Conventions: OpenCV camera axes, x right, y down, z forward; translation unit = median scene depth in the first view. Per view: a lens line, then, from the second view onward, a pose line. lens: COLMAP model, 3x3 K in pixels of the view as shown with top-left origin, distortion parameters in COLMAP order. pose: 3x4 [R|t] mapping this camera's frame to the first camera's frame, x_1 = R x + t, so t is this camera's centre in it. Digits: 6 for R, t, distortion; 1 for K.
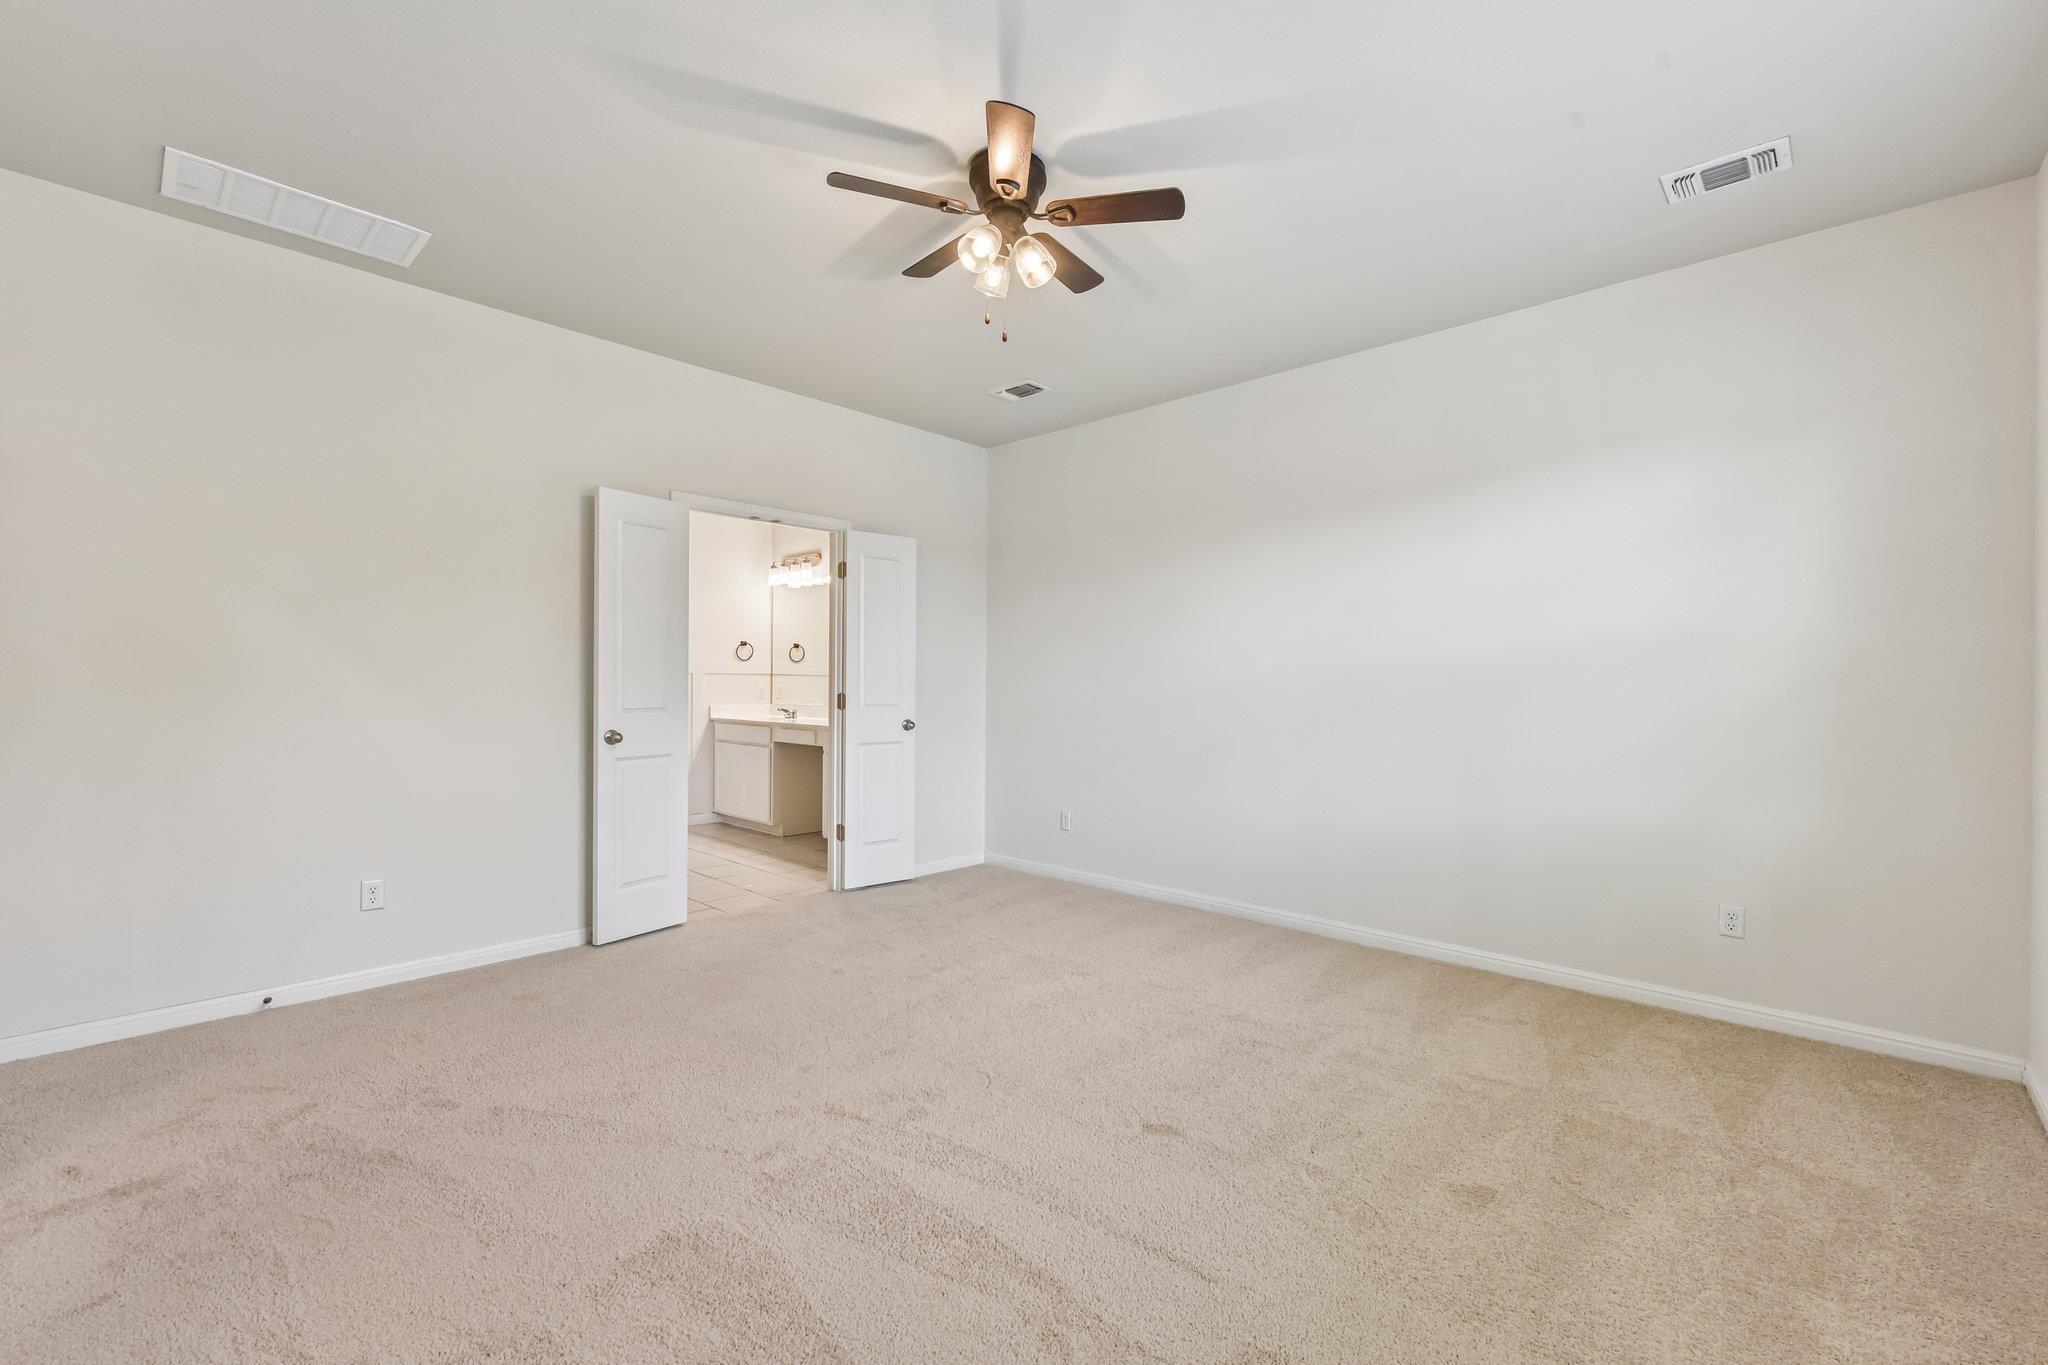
lens RADIAL K [[853.3, 0, 1035.2], [0, 853.3, 675.8], [0, 0, 1]] dist [-0.027557, -0.000567]
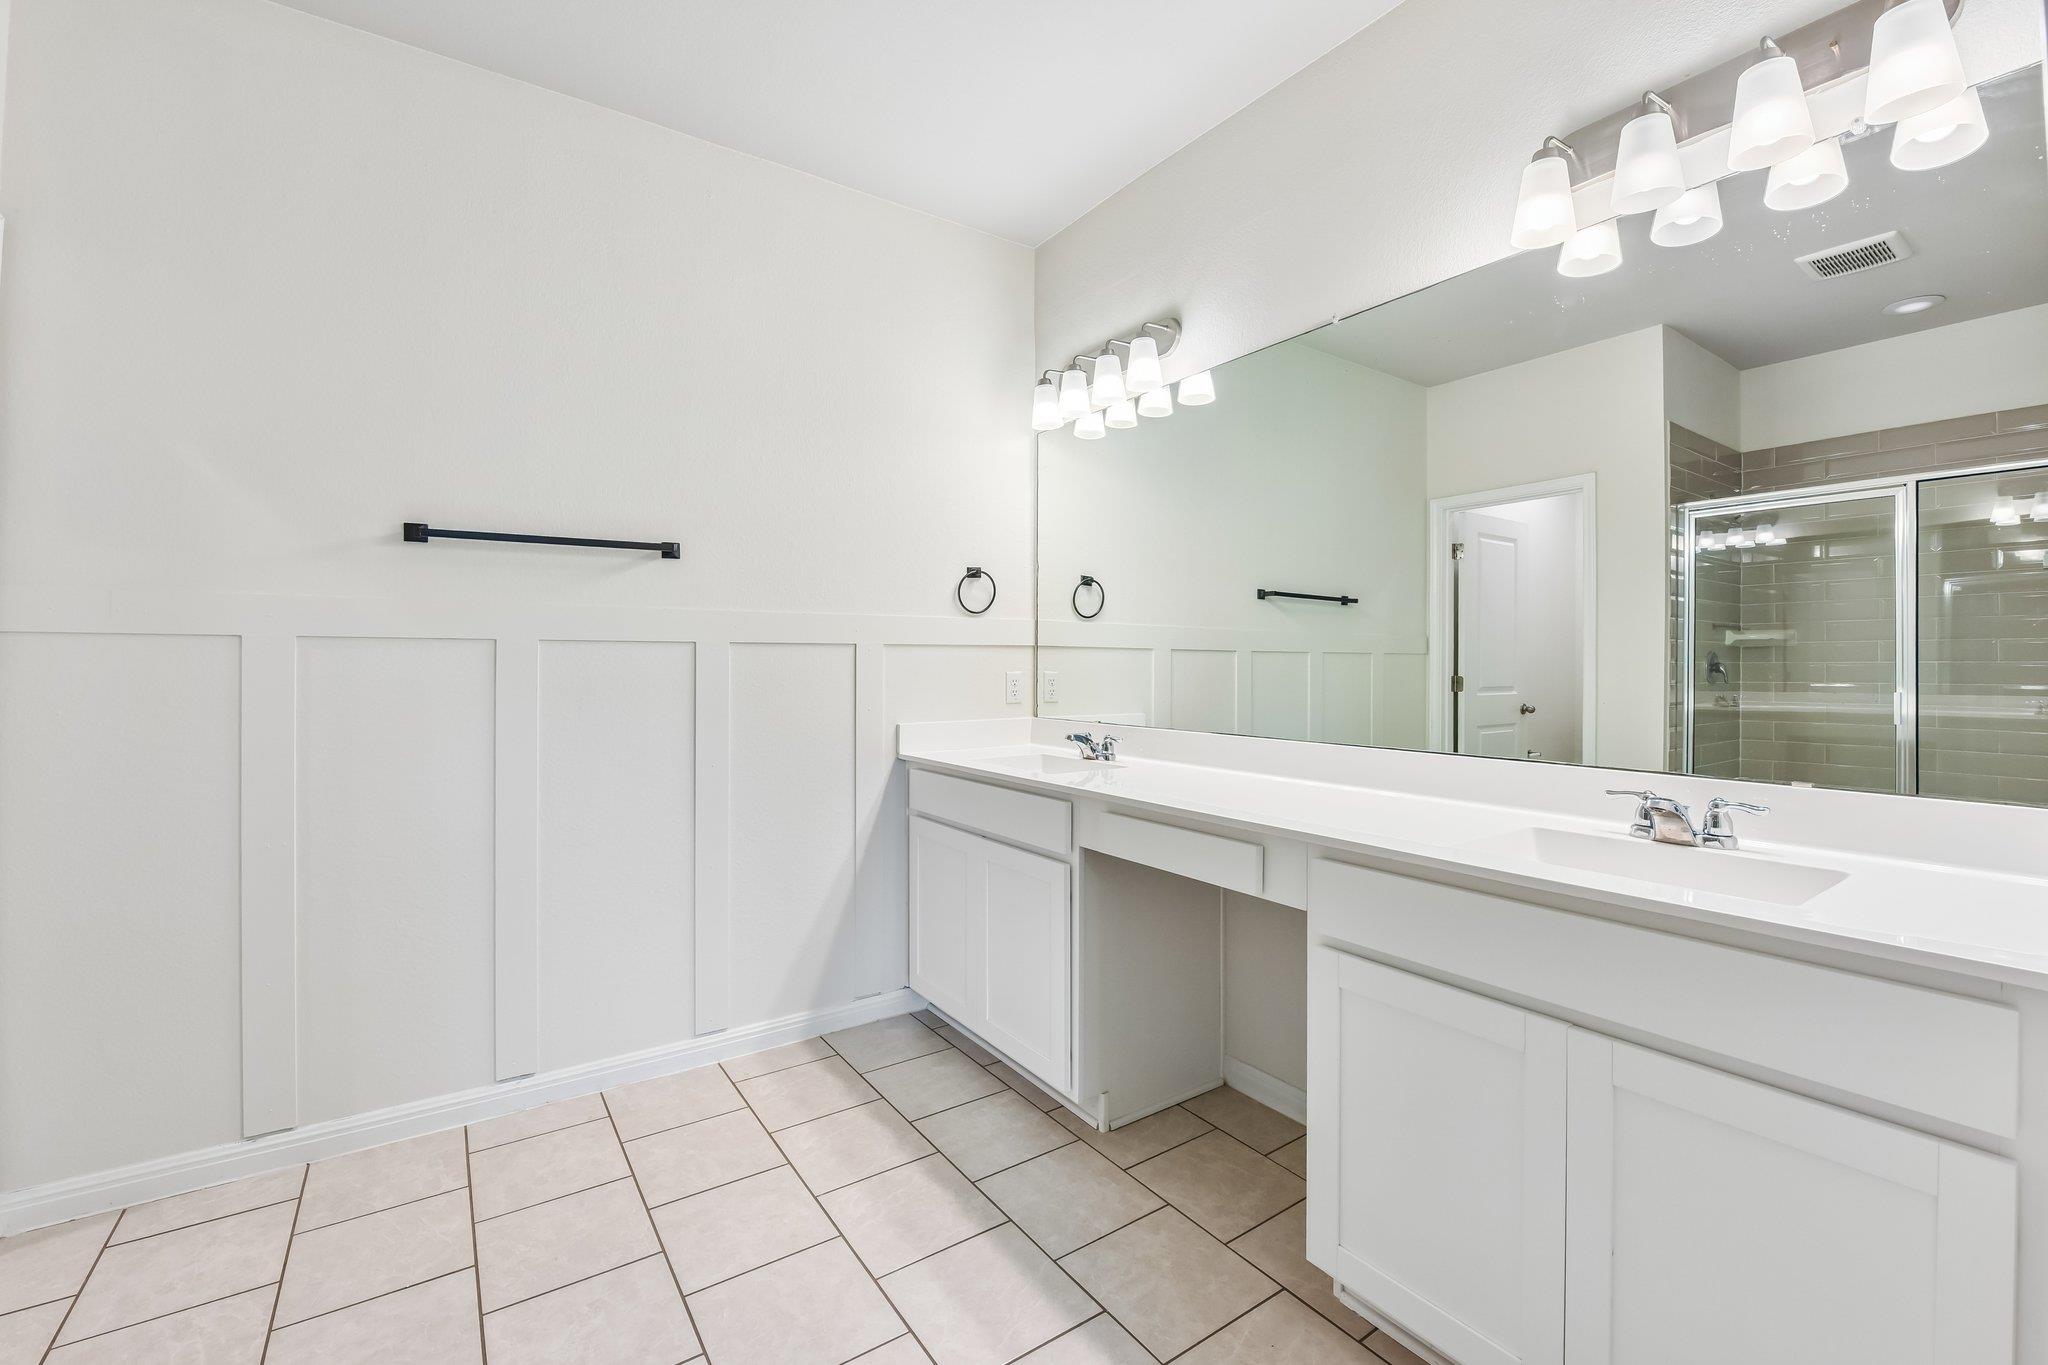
lens RADIAL K [[853.3, 0, 1077.1], [0, 853.3, 661.4], [0, 0, 1]] dist [-0.027557, -0.000567]
pose [[0.985092, -0.009741, -0.171750, -0.231299], [0.010654, 0.999934, 0.004397, 0.004361], [0.171696, -0.006162, 0.985131, 0.622327]]
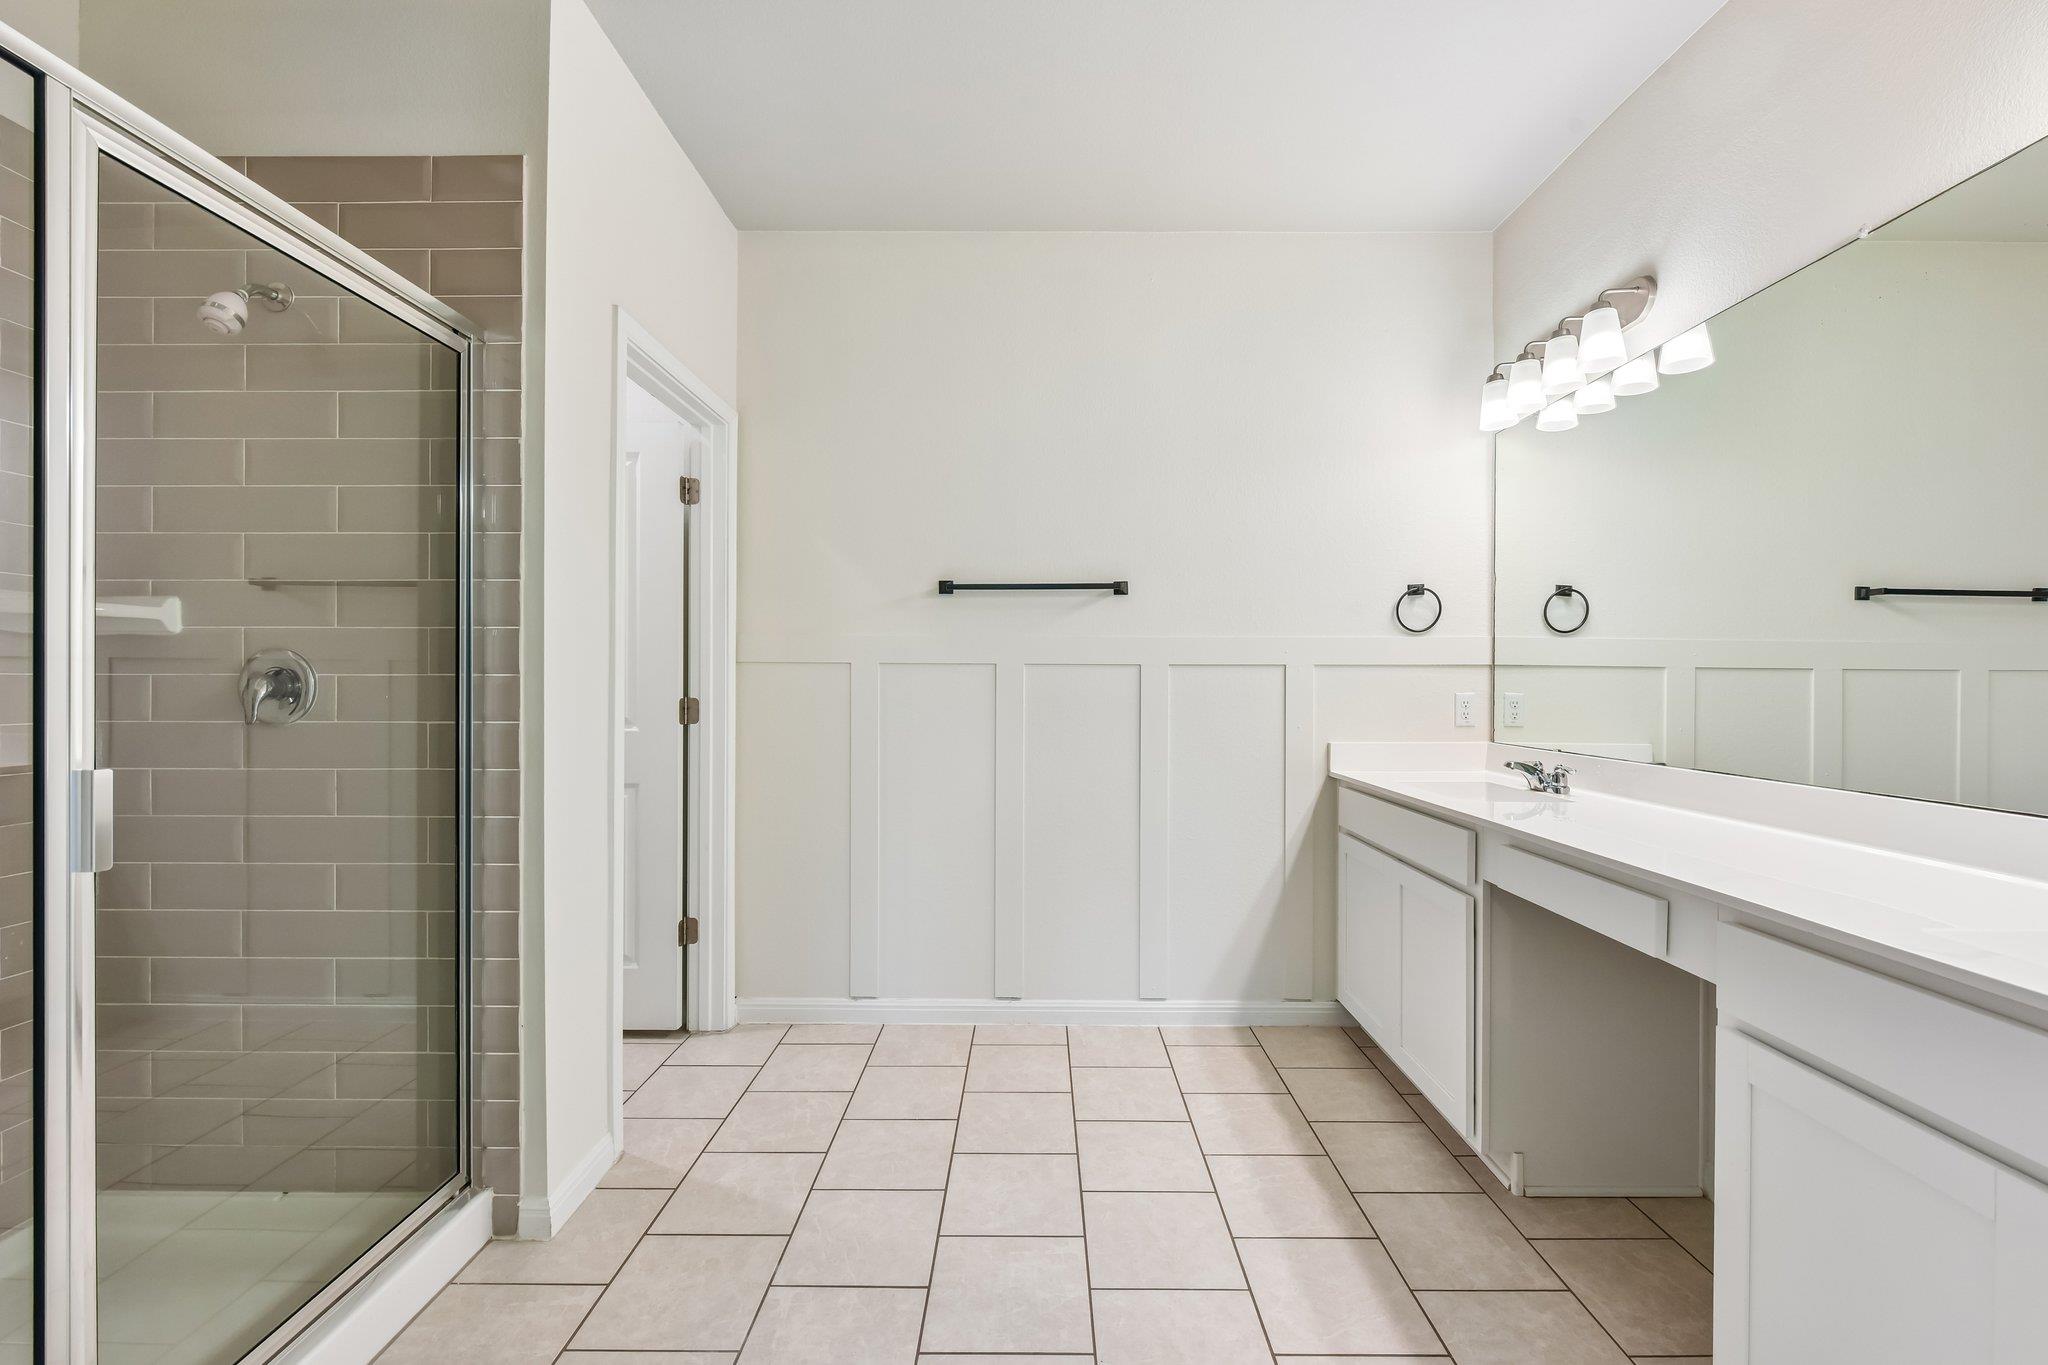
lens RADIAL K [[853.3, 0, 1055.3], [0, 853.3, 689.2], [0, 0, 1]] dist [-0.027557, -0.000567]
pose [[0.692752, 0.000031, -0.721176, -0.179800], [0.008902, 0.999923, 0.008594, 0.004268], [0.721121, -0.012373, 0.692699, 0.623352]]
